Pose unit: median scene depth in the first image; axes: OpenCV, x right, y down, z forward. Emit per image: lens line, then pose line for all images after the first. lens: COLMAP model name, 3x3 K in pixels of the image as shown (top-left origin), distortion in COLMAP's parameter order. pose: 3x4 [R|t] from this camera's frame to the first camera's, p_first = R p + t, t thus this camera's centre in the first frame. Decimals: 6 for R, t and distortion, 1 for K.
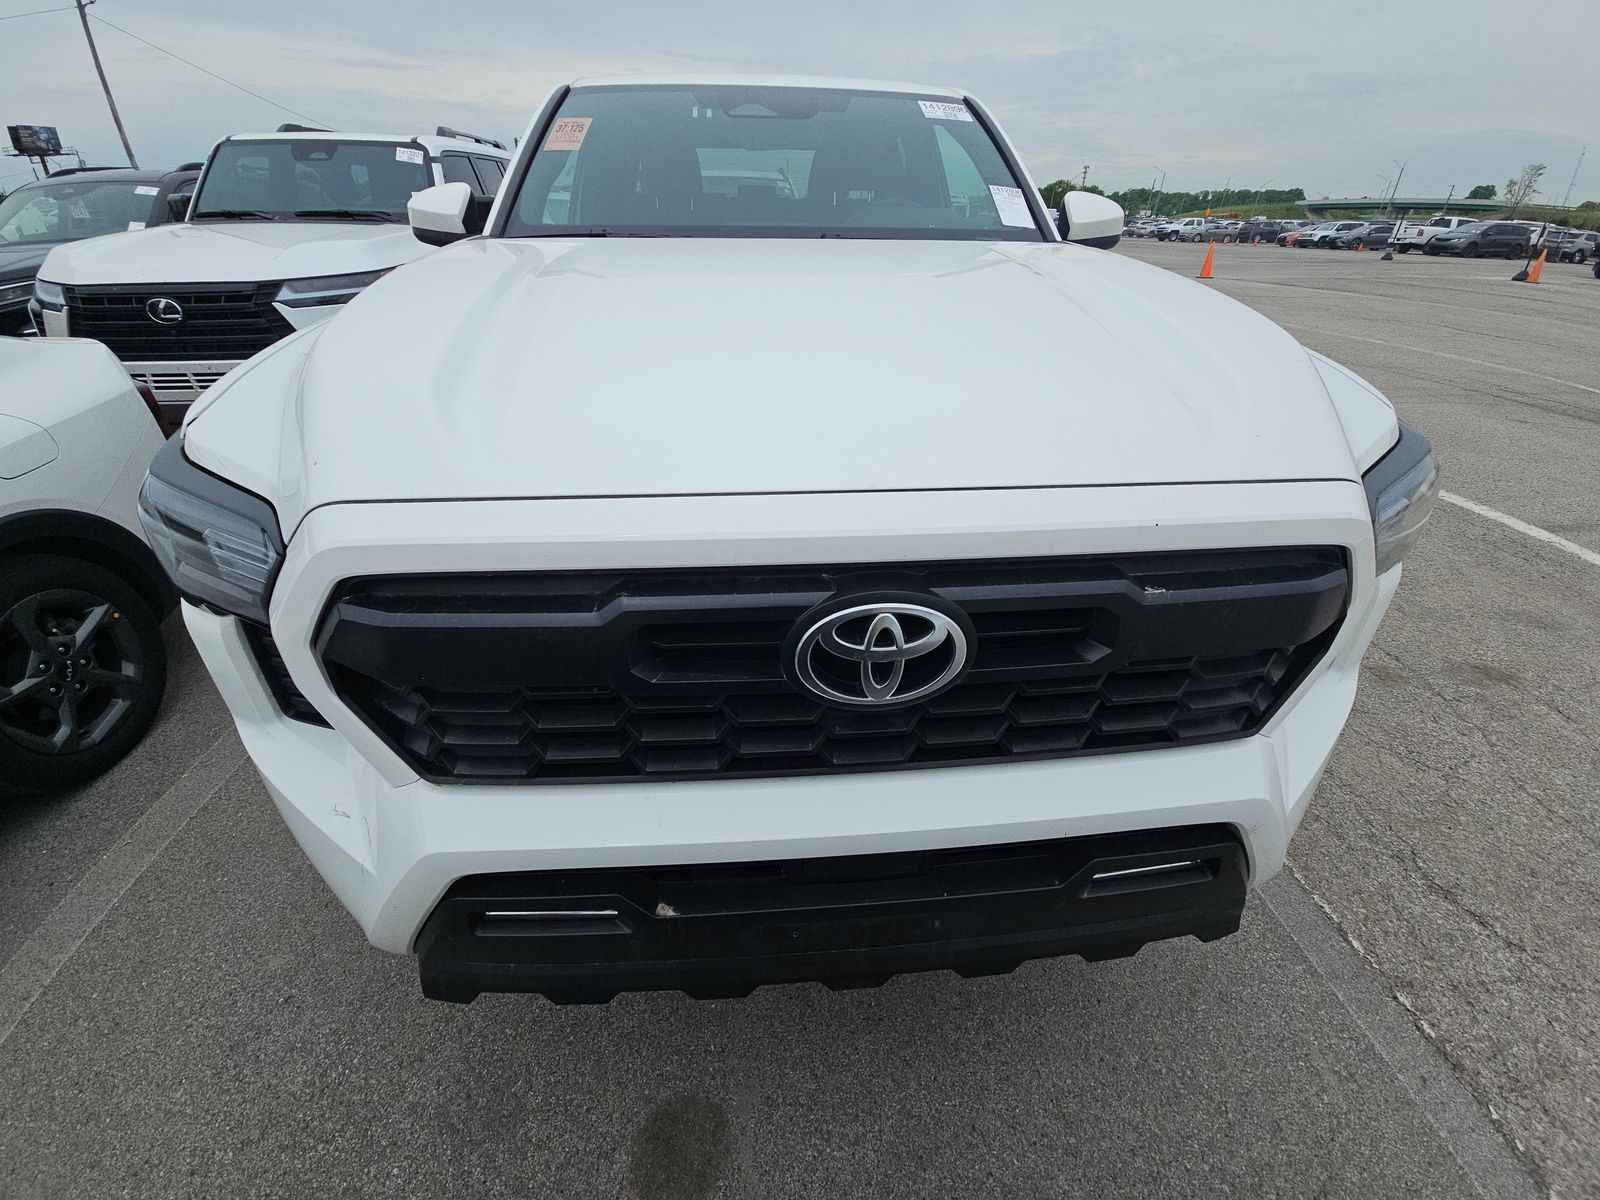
lens RADIAL K [[652.2, 0, 798.0], [0, 652.2, 595.8], [0, 0, 1]] dist [0.001291, -0.010489]
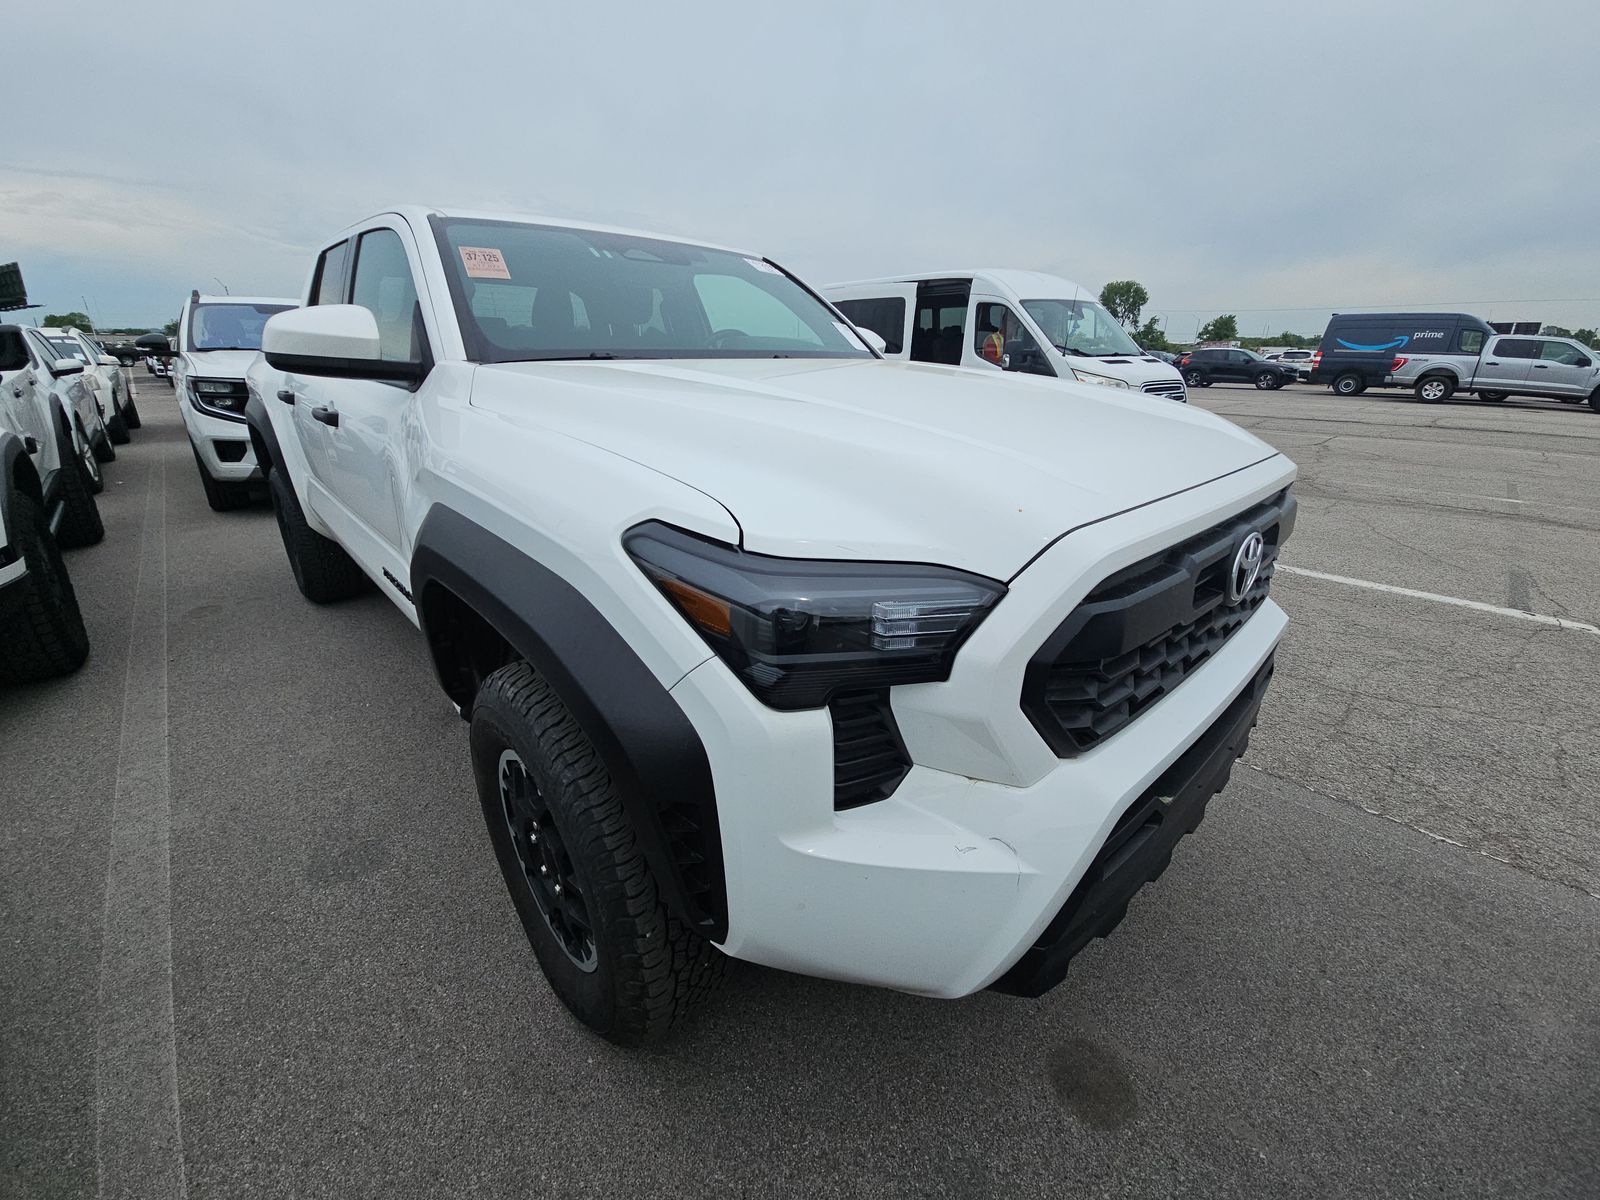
lens RADIAL K [[652.2, 0, 798.0], [0, 652.2, 595.8], [0, 0, 1]] dist [0.001291, -0.010489]
pose [[0.785266, -0.219548, 0.578926, -0.943200], [0.312955, 0.947530, -0.065163, -0.050273], [-0.534244, 0.232349, 0.812772, 0.120787]]
